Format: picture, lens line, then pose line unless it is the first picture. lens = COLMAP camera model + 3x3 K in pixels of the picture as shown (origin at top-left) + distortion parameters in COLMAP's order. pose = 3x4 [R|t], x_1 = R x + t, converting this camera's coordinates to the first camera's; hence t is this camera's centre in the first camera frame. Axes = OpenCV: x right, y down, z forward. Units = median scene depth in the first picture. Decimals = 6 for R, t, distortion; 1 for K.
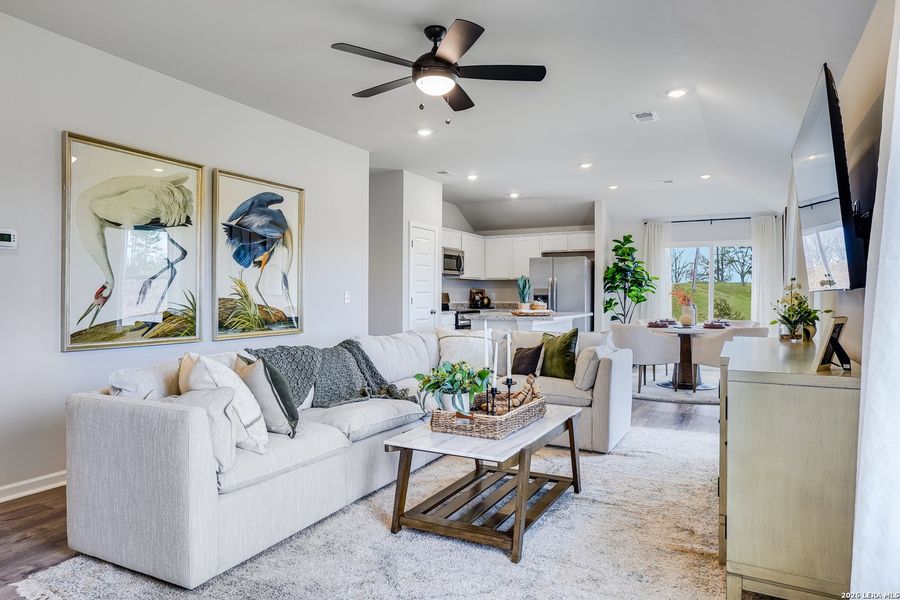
lens RADIAL K [[573.7, 0, 450.0], [0, 573.7, 300.0], [0, 0, 1]] dist [-0.002059, 0.001304]
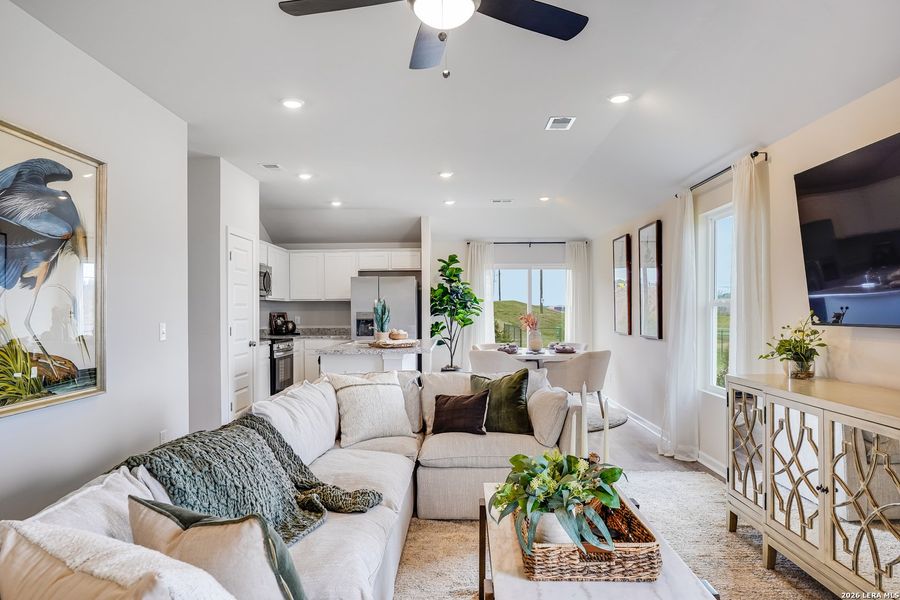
lens RADIAL K [[567.9, 0, 448.7], [0, 567.9, 312.7], [0, 0, 1]] dist [-0.006650, 0.039832]
pose [[0.895594, -0.008032, 0.444799, -0.203936], [0.010845, 0.999934, -0.003780, -0.024587], [-0.444739, 0.008210, 0.895622, 0.288024]]
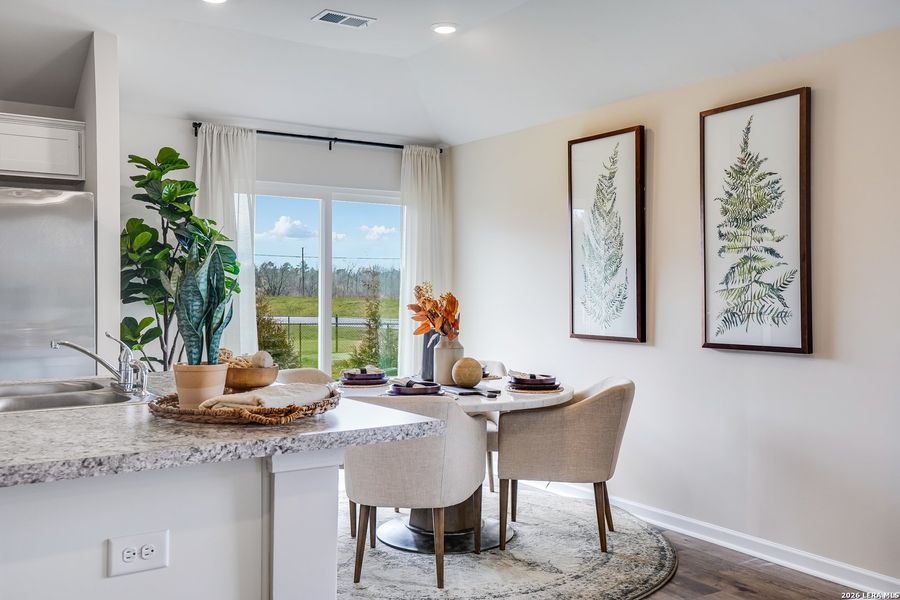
lens RADIAL K [[856.5, 0, 450.0], [0, 856.5, 300.0], [0, 0, 1]] dist [0.065826, 0.000566]
pose [[0.494406, -0.011711, 0.869152, -0.162330], [0.009981, 0.999920, 0.007795, -0.028372], [-0.869174, 0.004821, 0.494484, 0.992931]]
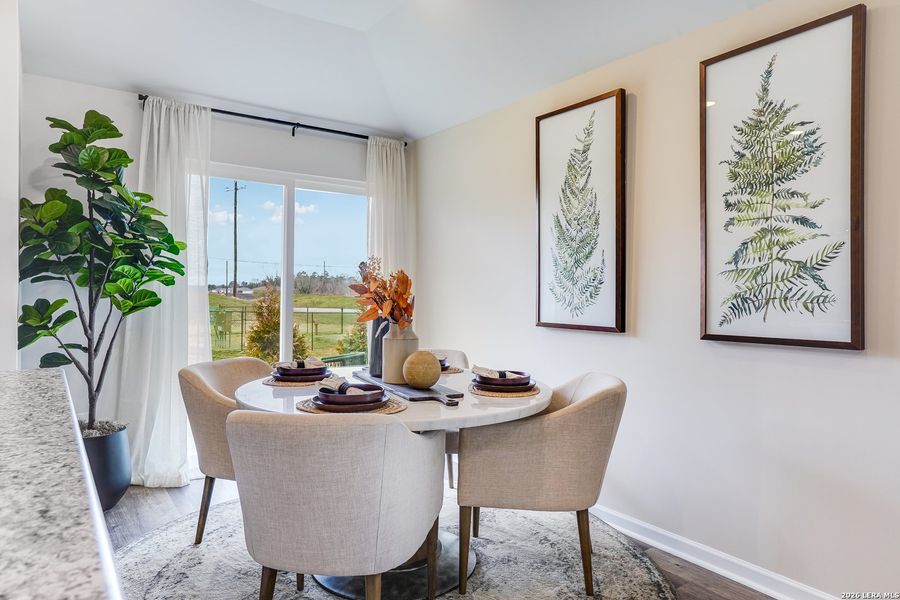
lens RADIAL K [[573.7, 0, 450.0], [0, 573.7, 300.0], [0, 0, 1]] dist [-0.002059, 0.001304]
pose [[0.457532, -0.009709, 0.889140, 0.180445], [0.000103, 0.999941, 0.010866, -0.010447], [-0.889193, -0.004880, 0.457506, 1.165819]]
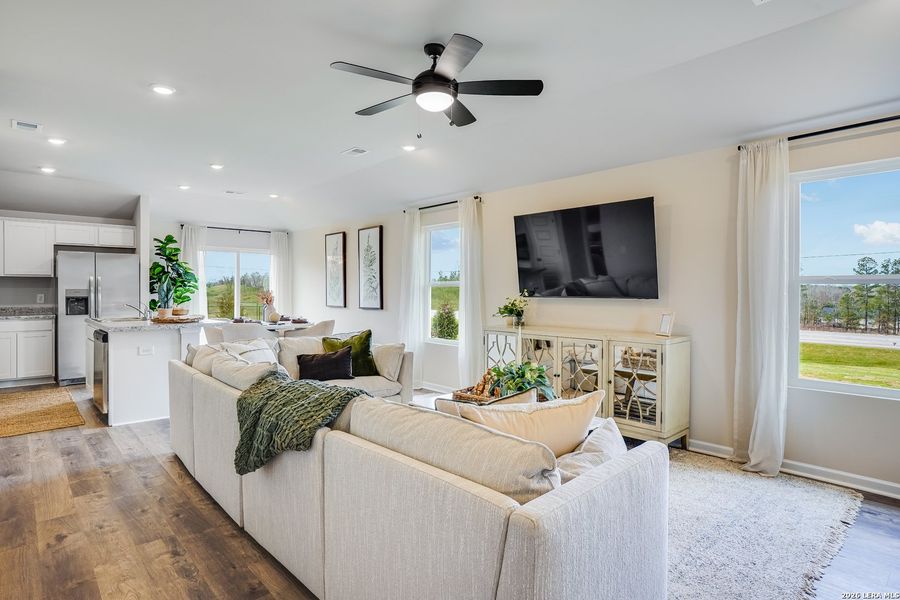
lens RADIAL K [[494.3, 0, 446.9], [0, 494.3, 292.5], [0, 0, 1]] dist [-0.049259, 0.035572]
pose [[0.347921, -0.007746, 0.937492, -0.561193], [0.008494, 0.999951, 0.005110, -0.024934], [-0.937485, 0.006185, 0.347970, 0.452072]]
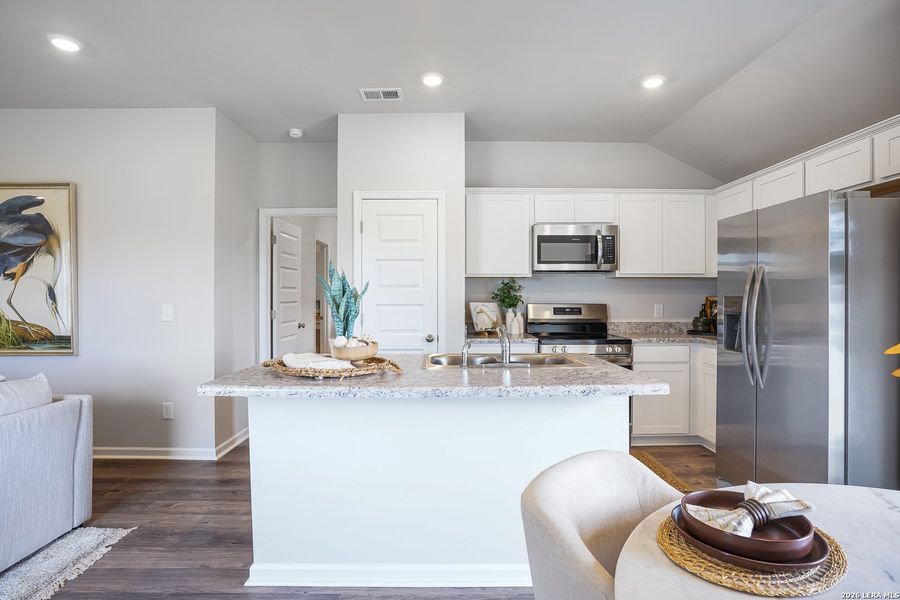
lens RADIAL K [[456.6, 0, 430.6], [0, 456.6, 298.9], [0, 0, 1]] dist [-0.002459, -0.000391]
pose [[0.451340, 0.004222, -0.892342, 0.592802], [-0.005350, 0.999984, 0.002025, -0.030135], [0.892336, 0.003860, 0.451355, 1.208796]]
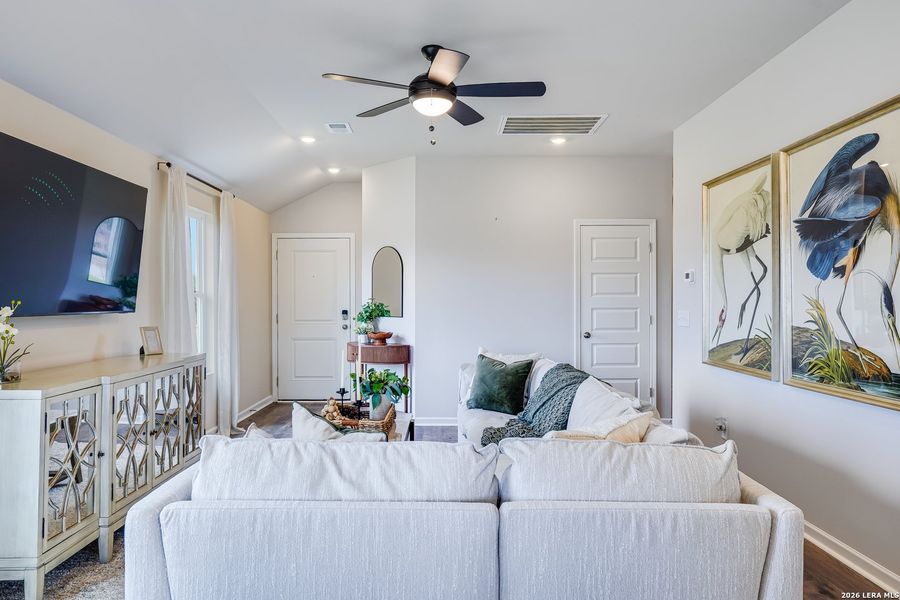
lens RADIAL K [[624.3, 0, 450.0], [0, 624.3, 300.0], [0, 0, 1]] dist [0.003543, 0.002358]
pose [[-0.878013, -0.005434, -0.478605, 0.302779], [-0.008843, 0.999949, 0.004870, -0.031801], [0.478554, 0.008508, -0.878017, 1.300539]]
